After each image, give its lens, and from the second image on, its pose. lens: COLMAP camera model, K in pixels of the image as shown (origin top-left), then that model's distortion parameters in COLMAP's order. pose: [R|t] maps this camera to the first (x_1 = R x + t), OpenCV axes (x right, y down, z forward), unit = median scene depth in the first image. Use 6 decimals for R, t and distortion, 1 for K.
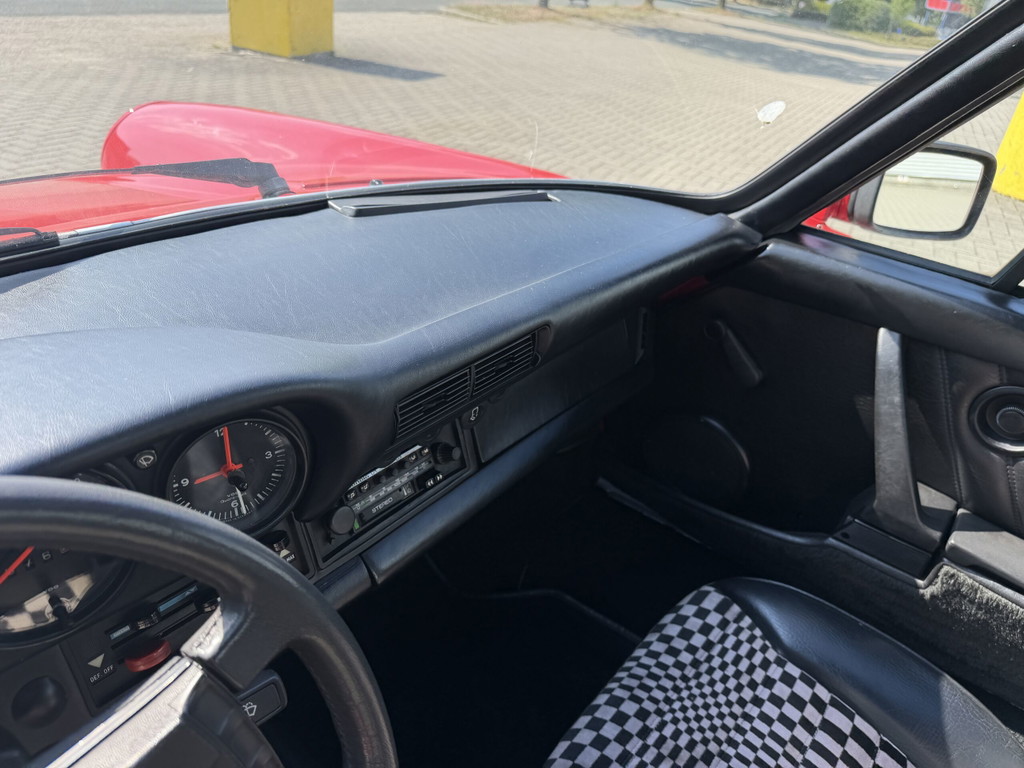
lens RADIAL K [[752.1, 0, 521.3], [0, 752.1, 397.2], [0, 0, 1]] dist [0.052195, -0.055995]
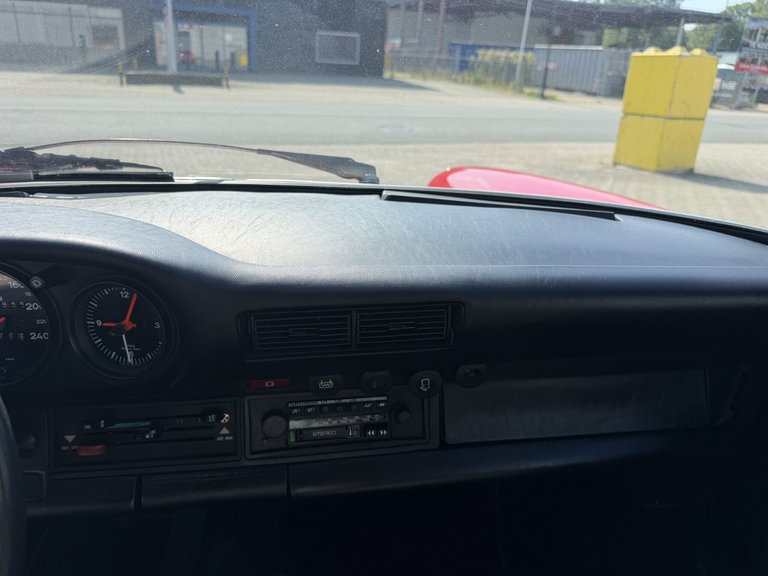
lens RADIAL K [[571.7, 0, 370.6], [0, 571.7, 289.3], [0, 0, 1]] dist [-0.005008, -0.008415]
pose [[0.726129, 0.174322, -0.665093, 0.282904], [-0.317237, 0.943149, -0.099149, 0.000041], [0.609999, 0.282987, 0.740149, 0.233836]]
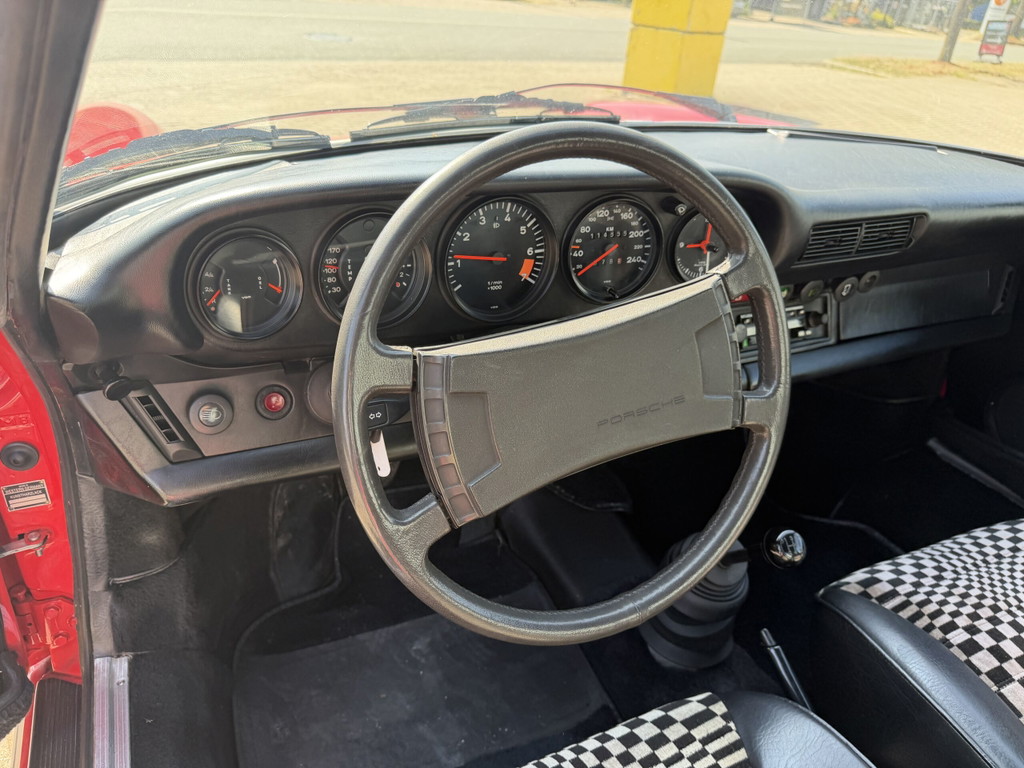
lens RADIAL K [[762.3, 0, 494.1], [0, 762.3, 385.8], [0, 0, 1]] dist [-0.005008, -0.008415]
pose [[0.889893, 0.187663, -0.415779, -0.019238], [-0.216912, 0.975901, -0.023782, 0.259067], [0.401296, 0.111351, 0.909155, -0.330655]]
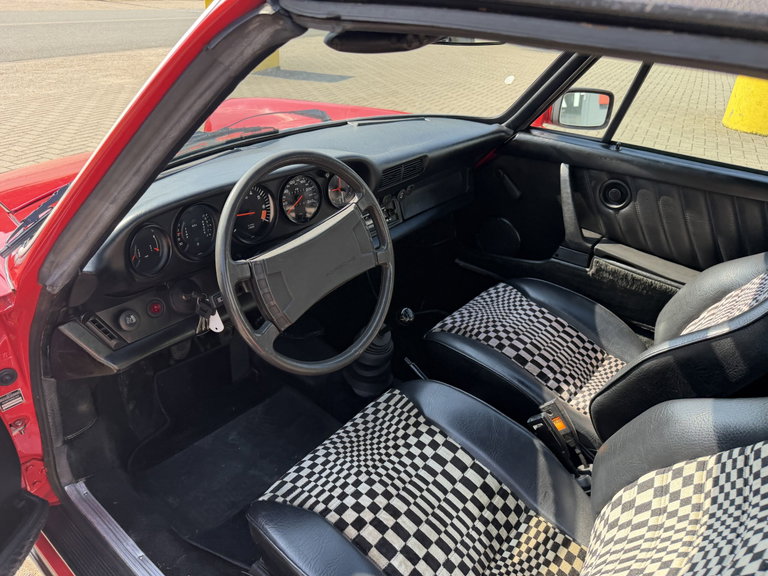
lens RADIAL K [[551.9, 0, 384.0], [0, 551.9, 288.0], [0, 0, 1]] dist [0.149231, -0.183014]
pose [[0.997535, -0.047828, -0.051345, -0.029064], [0.045832, 0.998173, -0.039365, 0.324122], [0.053134, 0.036915, 0.997905, -0.763264]]
